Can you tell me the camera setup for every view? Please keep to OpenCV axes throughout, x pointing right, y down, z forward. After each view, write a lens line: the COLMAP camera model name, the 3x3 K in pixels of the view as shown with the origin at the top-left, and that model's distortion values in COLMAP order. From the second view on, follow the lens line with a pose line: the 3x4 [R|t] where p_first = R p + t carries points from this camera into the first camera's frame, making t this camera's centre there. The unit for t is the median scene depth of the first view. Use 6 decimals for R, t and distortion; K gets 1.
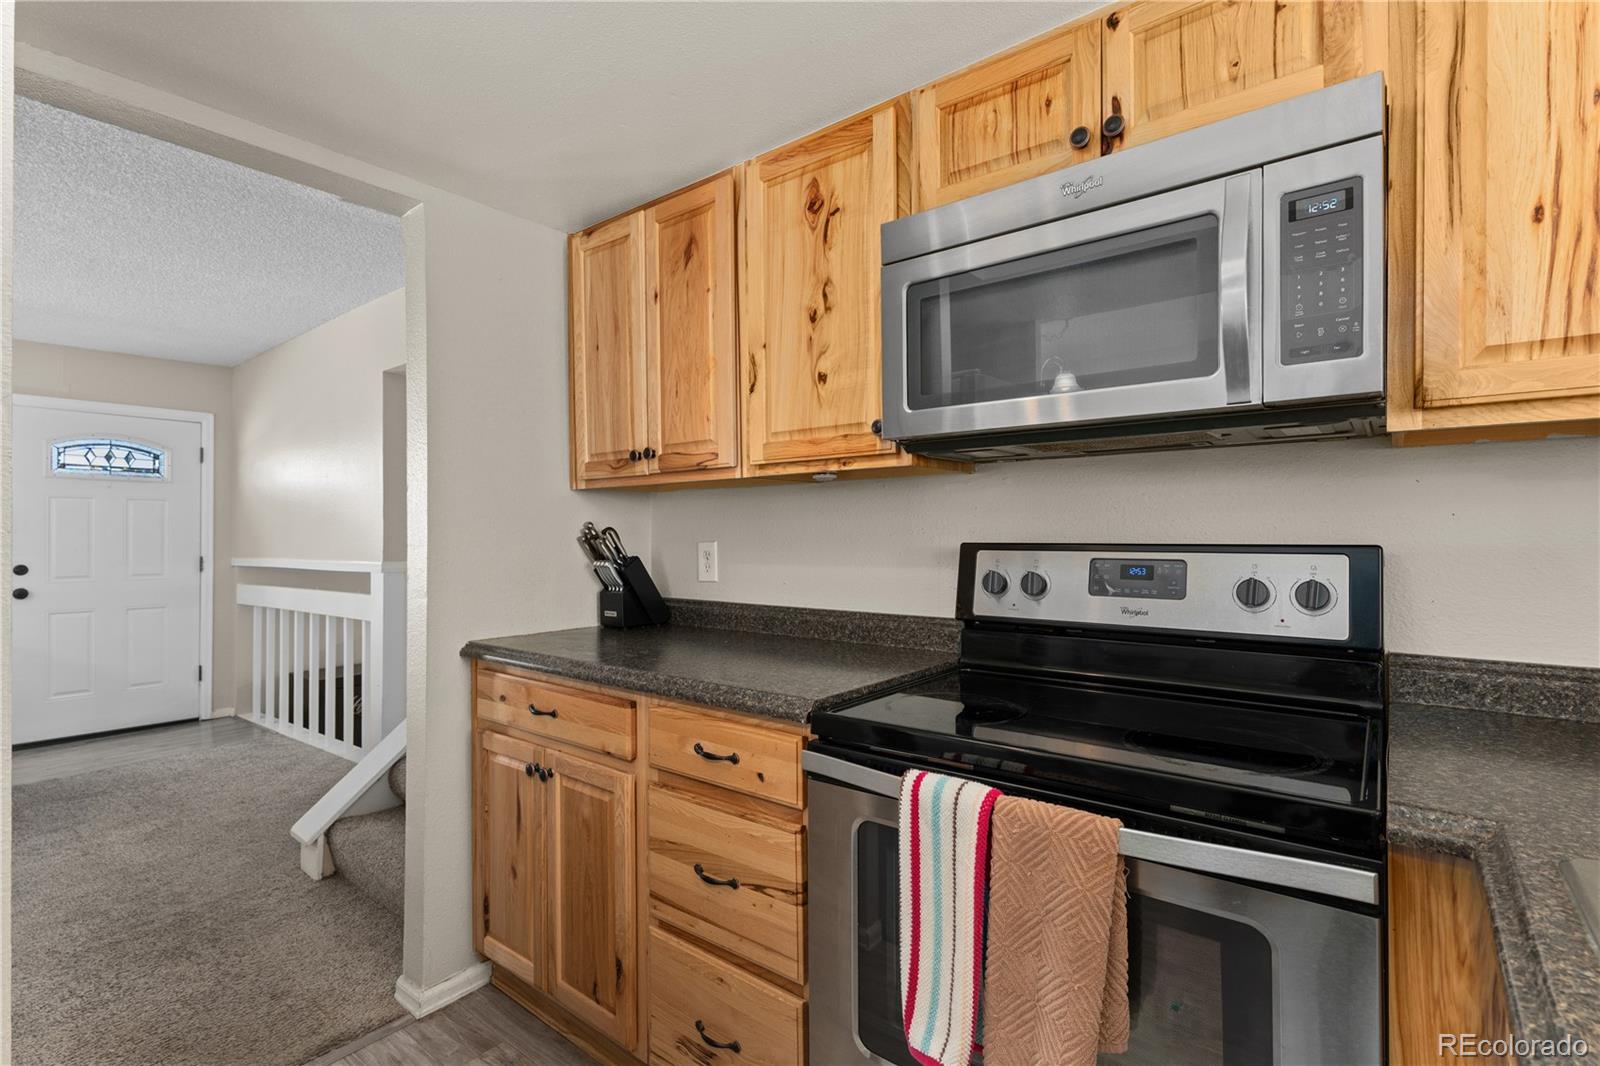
lens RADIAL K [[747.8, 0, 800.0], [0, 747.8, 533.0], [0, 0, 1]] dist [0.004455, 0.000812]
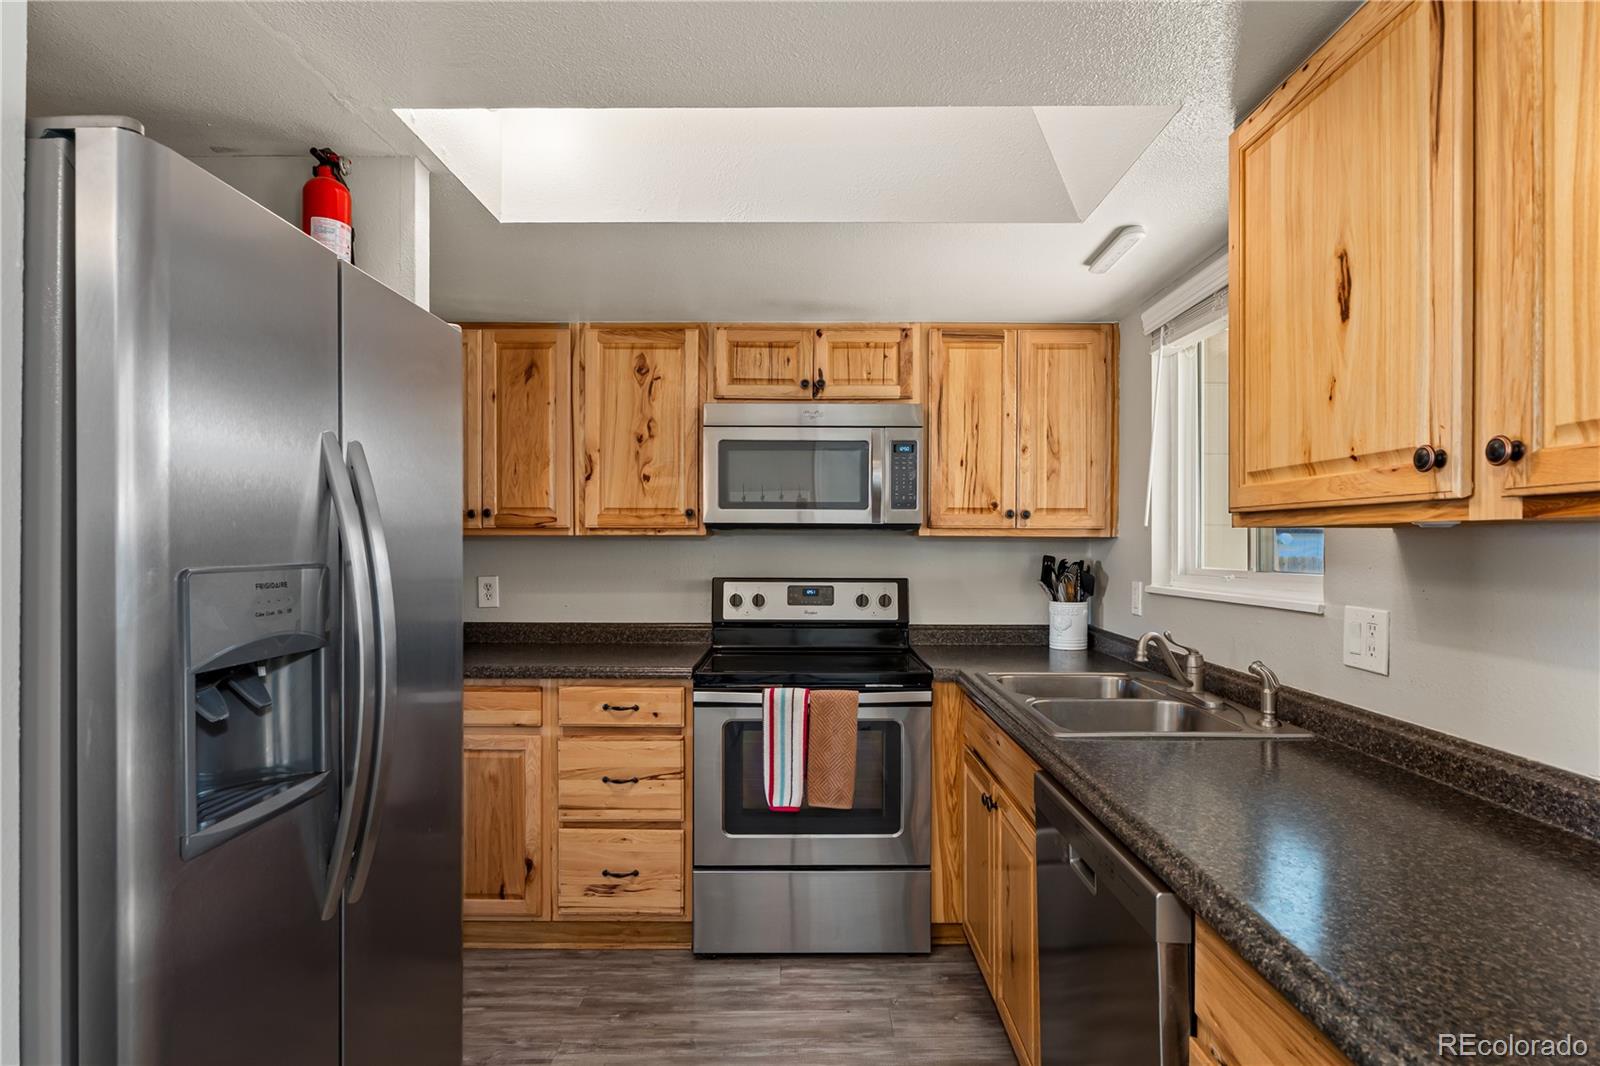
lens RADIAL K [[831.4, 0, 798.6], [0, 831.4, 545.7], [0, 0, 1]] dist [-0.001797, 0.000410]
pose [[0.785791, 0.003412, 0.618483, -0.884795], [-0.006919, 0.999971, 0.003273, -0.073480], [-0.618454, -0.006851, 0.785791, -0.666312]]
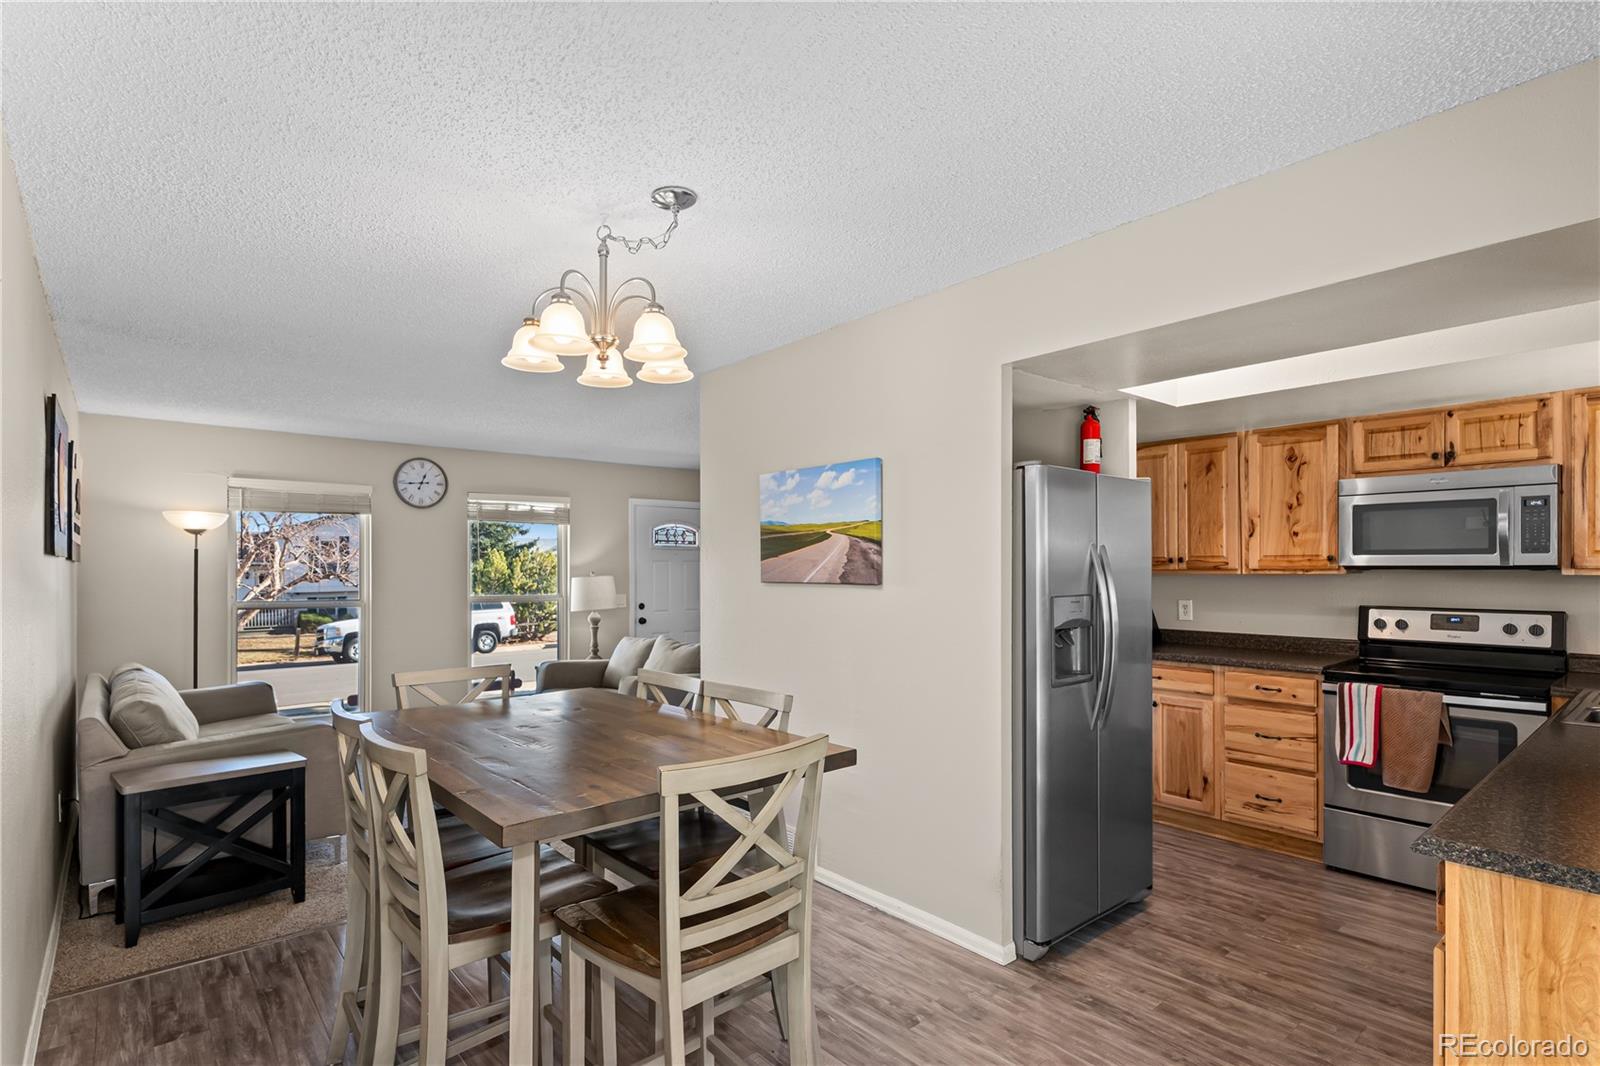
lens RADIAL K [[787.9, 0, 797.0], [0, 787.9, 569.4], [0, 0, 1]] dist [0.001259, -0.002425]
pose [[0.981706, 0.000530, -0.190401, -1.091323], [0.000810, 0.999975, 0.006958, -0.123916], [0.190400, -0.006985, 0.981682, -1.801905]]
